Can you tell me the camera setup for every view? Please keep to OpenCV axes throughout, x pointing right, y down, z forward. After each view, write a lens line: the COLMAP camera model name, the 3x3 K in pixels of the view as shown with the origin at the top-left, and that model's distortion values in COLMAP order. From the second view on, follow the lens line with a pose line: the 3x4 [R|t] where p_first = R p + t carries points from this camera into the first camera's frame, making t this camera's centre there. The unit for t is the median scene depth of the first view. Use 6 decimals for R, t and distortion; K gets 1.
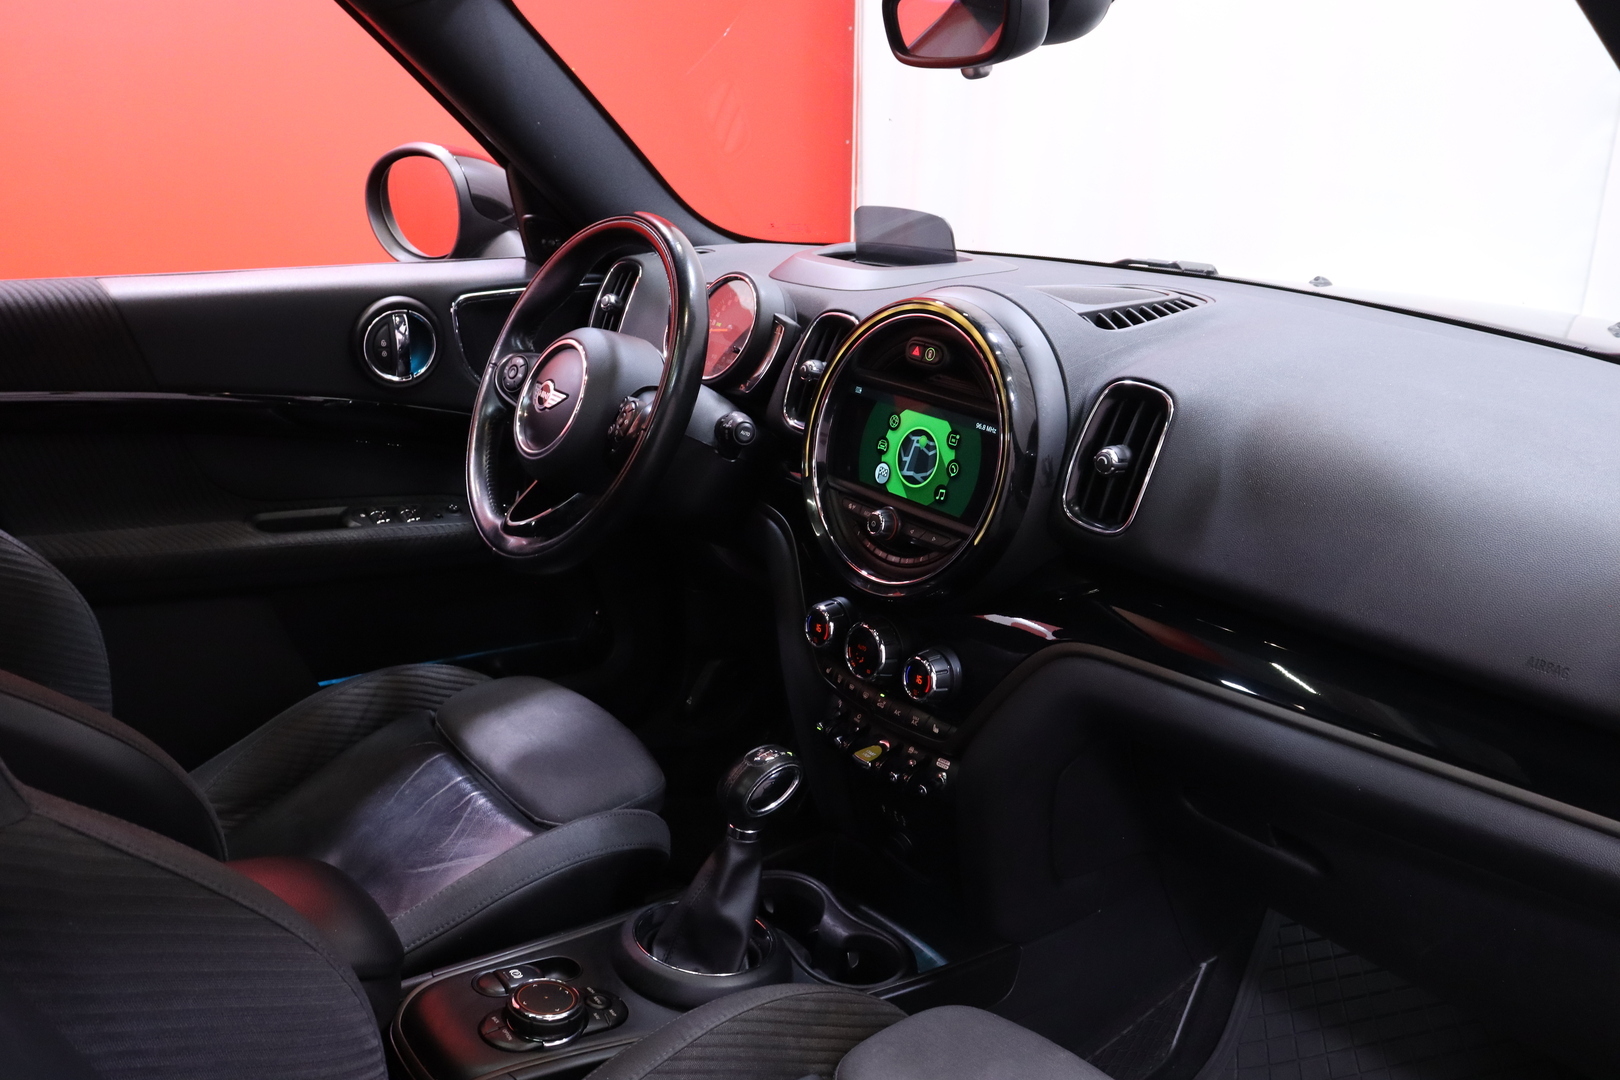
lens RADIAL K [[1341.7, 0, 810.0], [0, 1341.7, 540.0], [0, 0, 1]] dist [-0.160495, 0.173118]
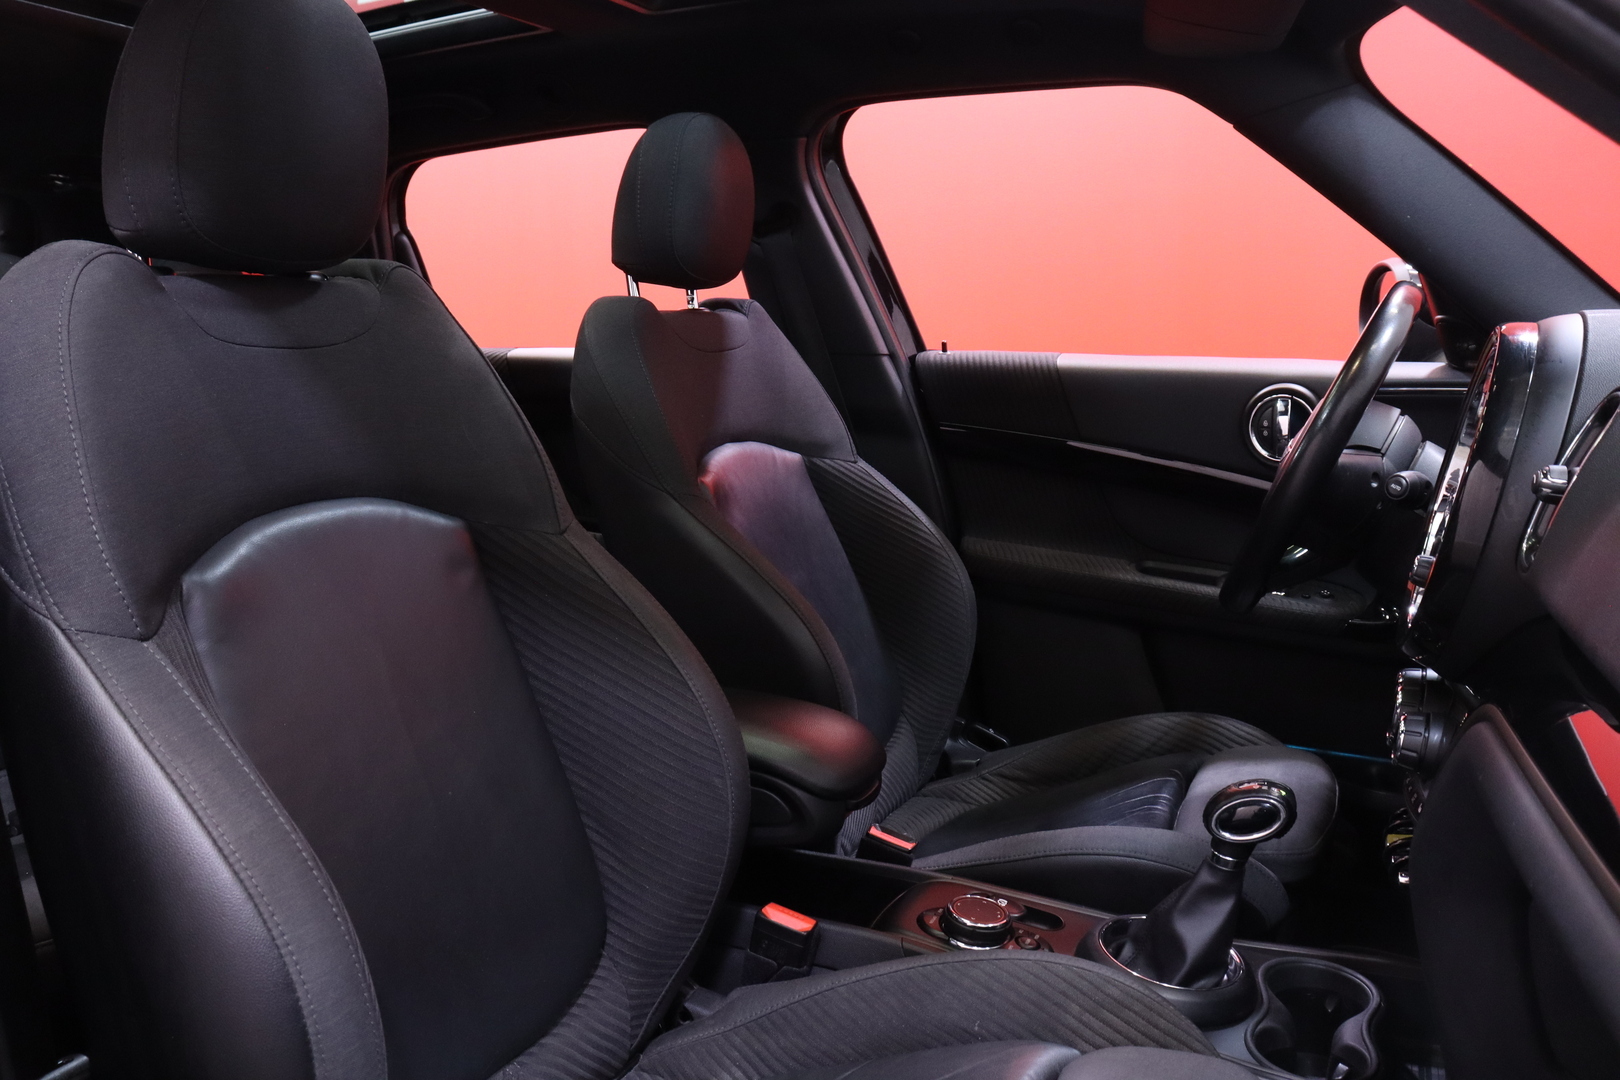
lens RADIAL K [[1341.7, 0, 810.0], [0, 1341.7, 540.0], [0, 0, 1]] dist [-0.160495, 0.173118]
pose [[0.475184, 0.097117, -0.874511, 0.550059], [-0.258576, 0.965417, -0.033290, 0.093663], [0.841035, 0.241946, 0.483863, 0.201362]]
